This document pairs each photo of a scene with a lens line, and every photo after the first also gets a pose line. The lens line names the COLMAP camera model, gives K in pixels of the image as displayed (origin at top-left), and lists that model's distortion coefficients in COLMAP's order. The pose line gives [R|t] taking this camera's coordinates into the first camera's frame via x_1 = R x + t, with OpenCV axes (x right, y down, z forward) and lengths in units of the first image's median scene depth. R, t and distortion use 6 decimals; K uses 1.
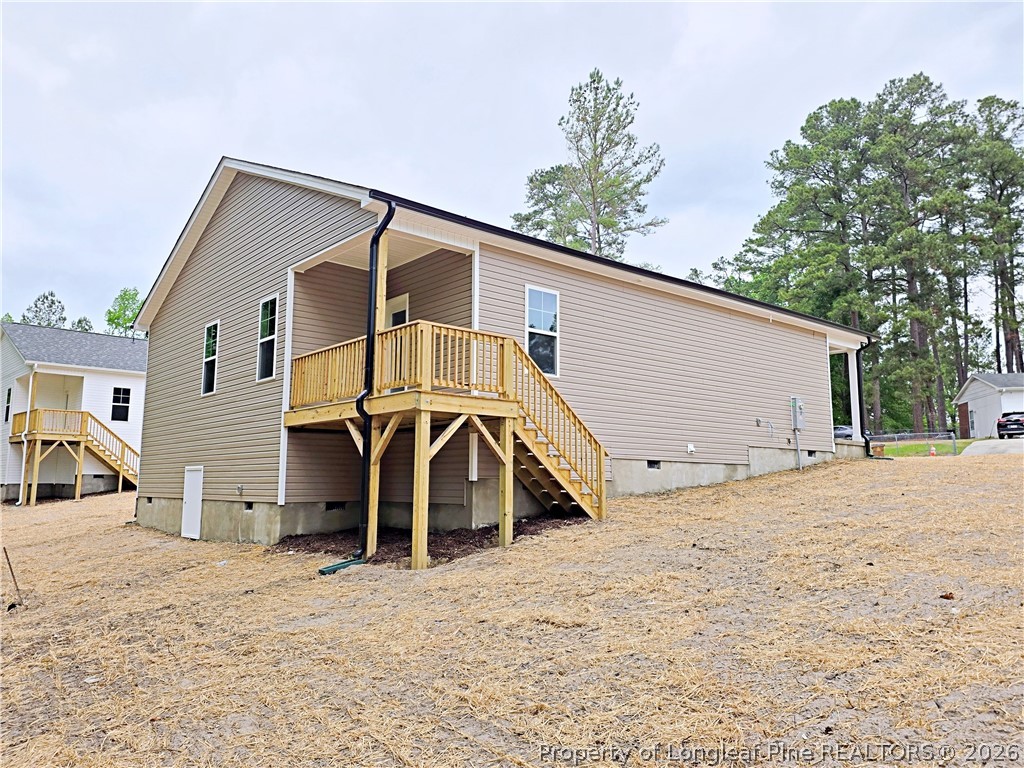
lens RADIAL K [[734.6, 0, 512.0], [0, 734.6, 384.0], [0, 0, 1]] dist [0.111969, -0.058284]
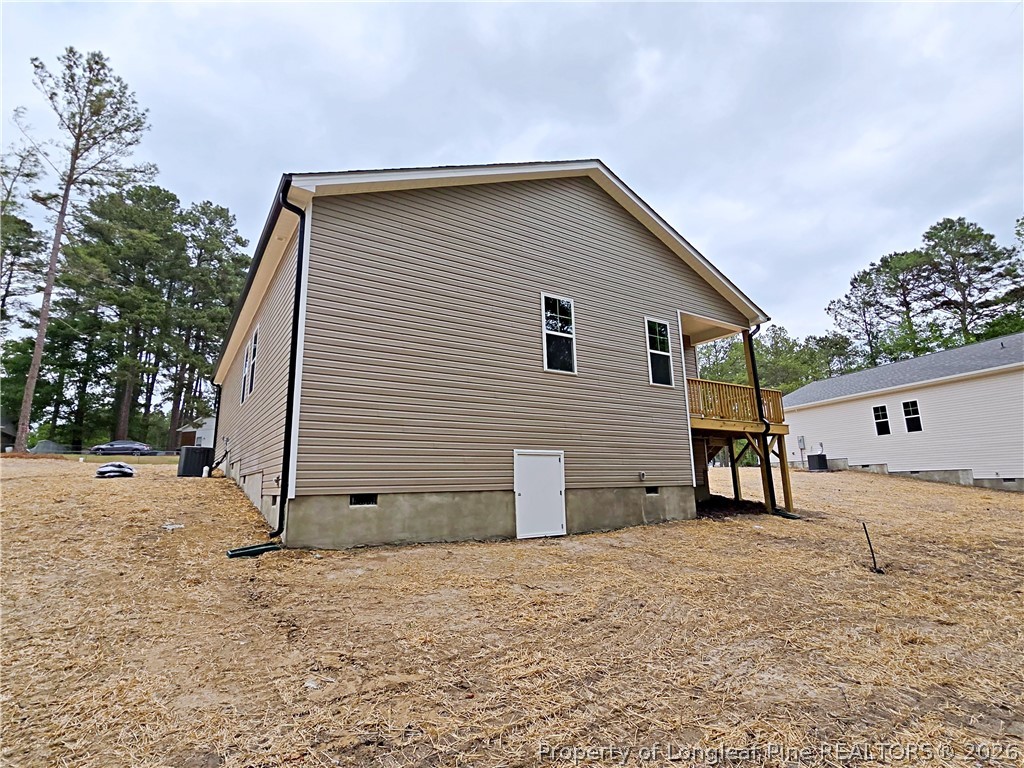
lens RADIAL K [[512.8, 0, 507.9], [0, 512.8, 379.0], [0, 0, 1]] dist [0.000662, 0.000552]
pose [[0.121922, 0.201290, 0.971914, -1.026241], [-0.105149, 0.976329, -0.189014, 0.147638], [-0.986954, -0.079150, 0.140202, 0.980961]]
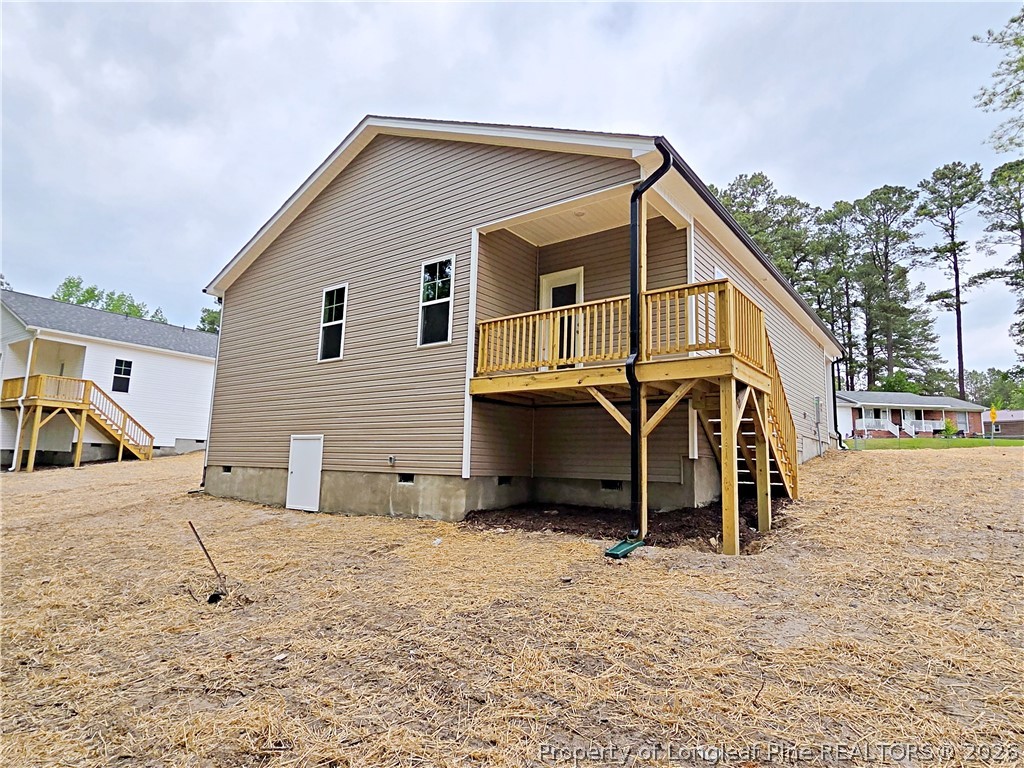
lens RADIAL K [[573.9, 0, 512.0], [0, 573.9, 384.0], [0, 0, 1]] dist [0.023725, -0.000045]
pose [[0.976570, 0.054382, 0.208216, -0.332280], [-0.052675, 0.998517, -0.013741, 0.042230], [-0.208654, 0.002451, 0.977986, 0.231763]]
